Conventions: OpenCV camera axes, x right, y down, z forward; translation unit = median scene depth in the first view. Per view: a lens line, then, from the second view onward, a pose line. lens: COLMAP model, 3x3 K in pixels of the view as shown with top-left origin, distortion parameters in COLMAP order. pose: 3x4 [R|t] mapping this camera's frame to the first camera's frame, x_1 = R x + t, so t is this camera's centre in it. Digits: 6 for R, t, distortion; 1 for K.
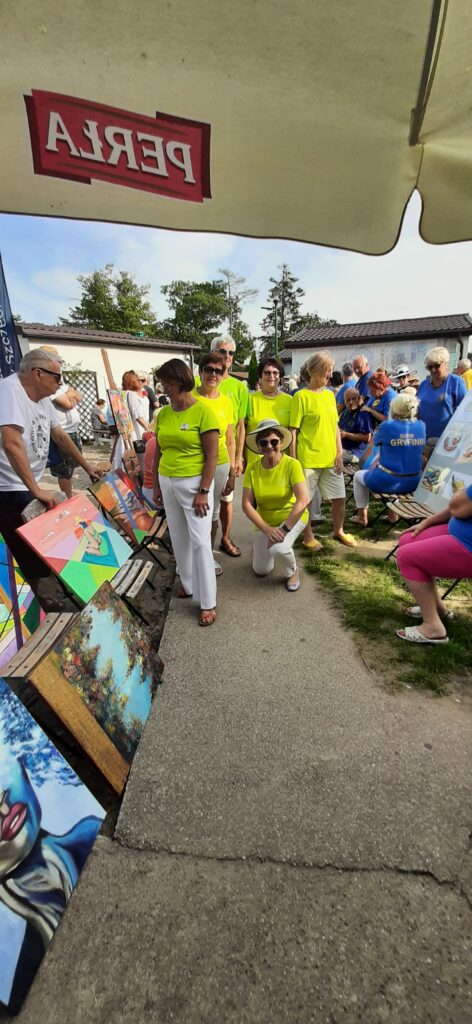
lens RADIAL K [[402.0, 0, 236.0], [0, 402.0, 528.5], [0, 0, 1]] dist [0.019485, -0.018751]
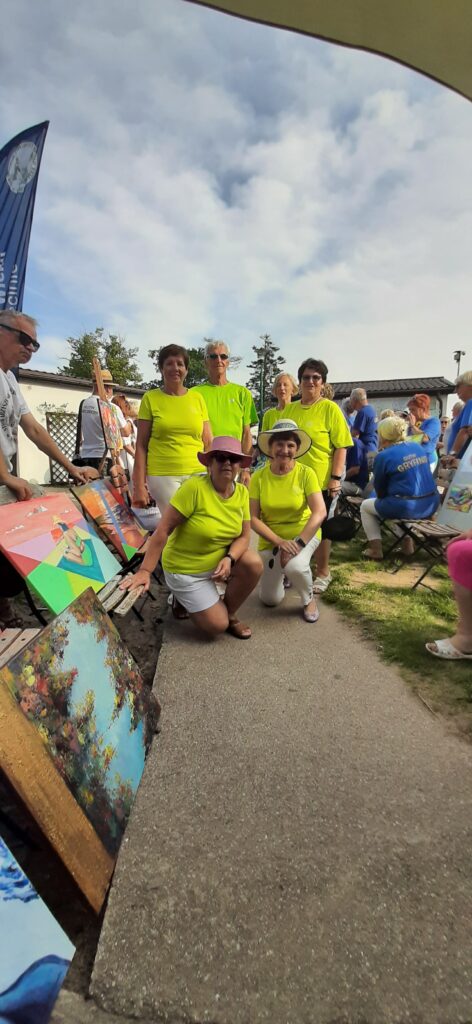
lens RADIAL K [[402.0, 0, 236.0], [0, 402.0, 528.5], [0, 0, 1]] dist [0.019485, -0.018751]
pose [[0.998219, 0.019886, 0.056249, -0.094850], [-0.011201, 0.988515, -0.150707, 0.132034], [-0.058600, 0.149808, 0.986977, 0.229094]]
